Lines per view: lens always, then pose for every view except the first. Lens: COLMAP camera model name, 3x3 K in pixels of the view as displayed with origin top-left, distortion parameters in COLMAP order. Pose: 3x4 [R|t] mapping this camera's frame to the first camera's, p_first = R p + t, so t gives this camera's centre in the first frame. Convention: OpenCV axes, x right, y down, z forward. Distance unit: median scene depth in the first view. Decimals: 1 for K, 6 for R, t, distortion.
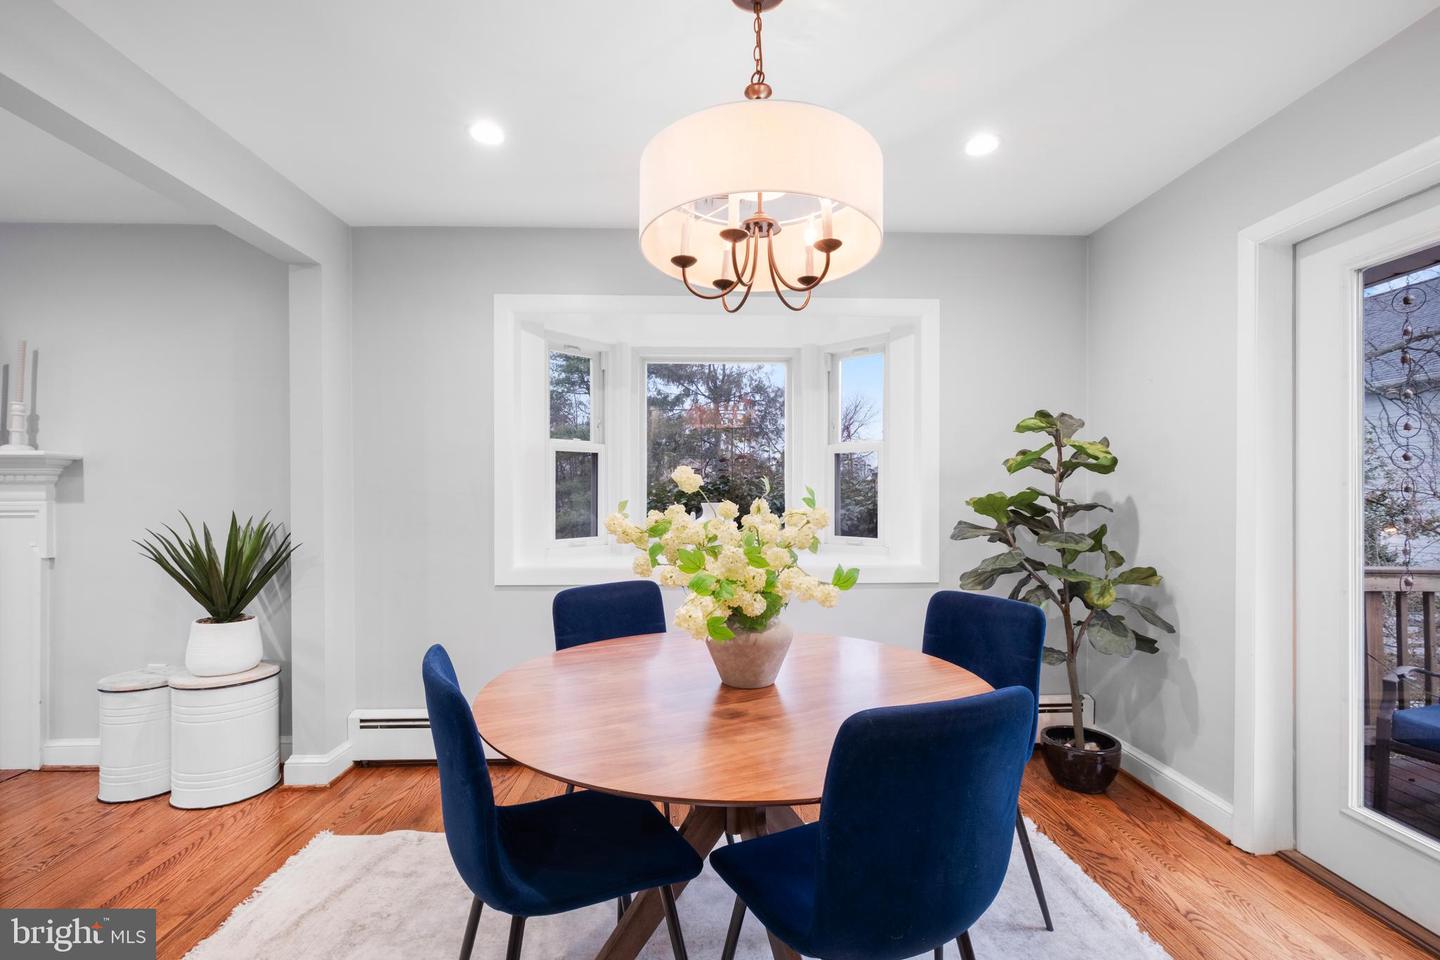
lens RADIAL K [[641.5, 0, 717.3], [0, 641.5, 490.1], [0, 0, 1]] dist [-0.001687, 0.000389]
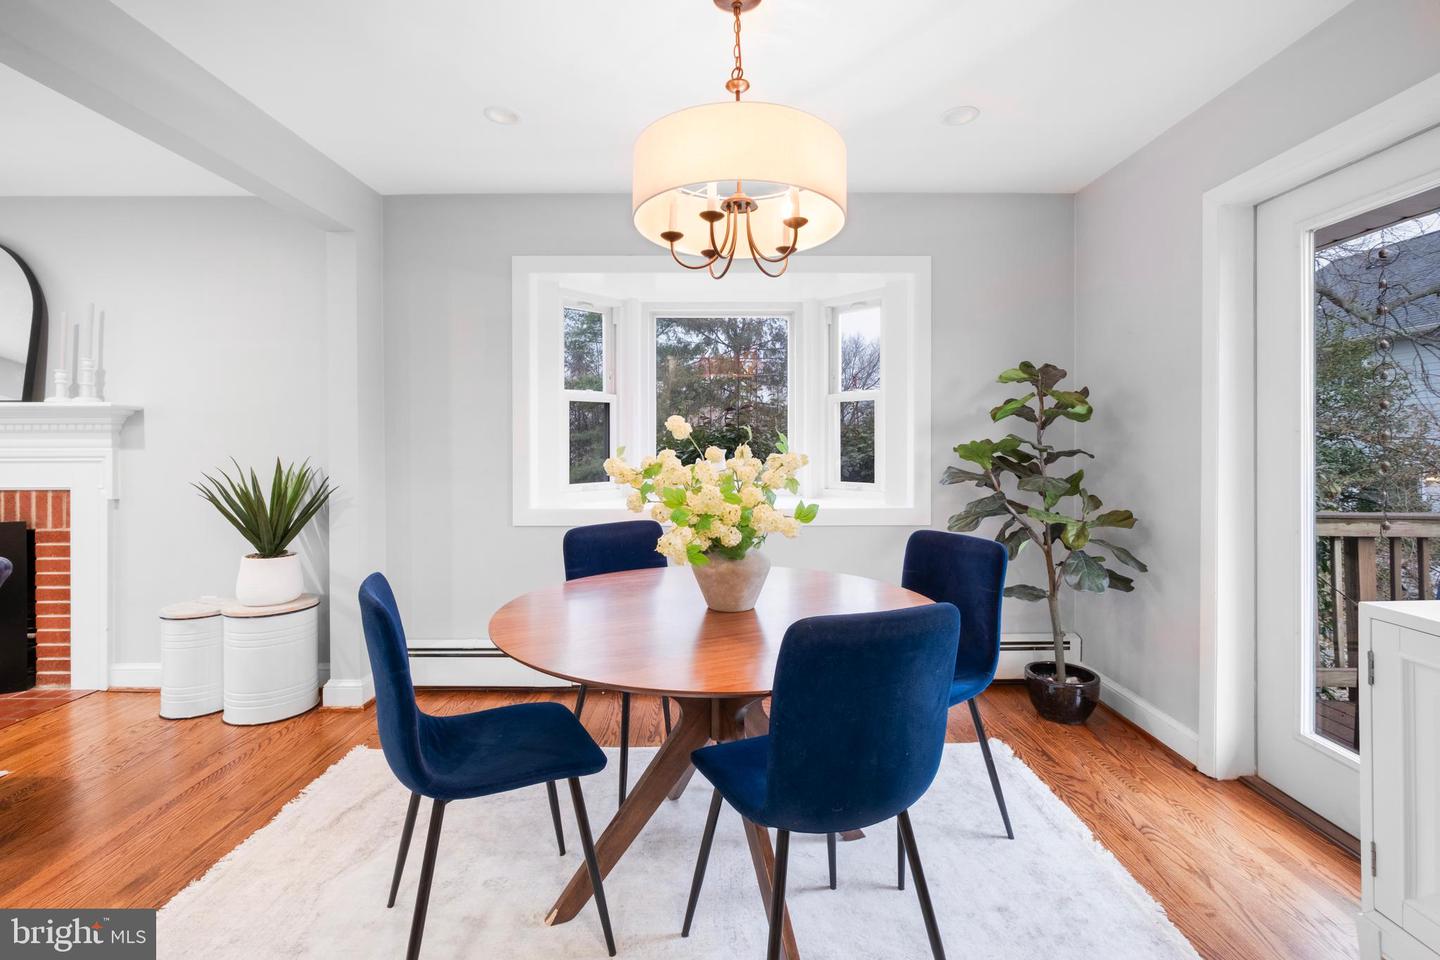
lens RADIAL K [[647.7, 0, 718.5], [0, 647.7, 439.6], [0, 0, 1]] dist [-0.000449, -0.000664]
pose [[0.999399, -0.000517, -0.034649, 0.042741], [0.000575, 0.999998, 0.001667, 0.001823], [0.034648, -0.001686, 0.999398, -0.090448]]
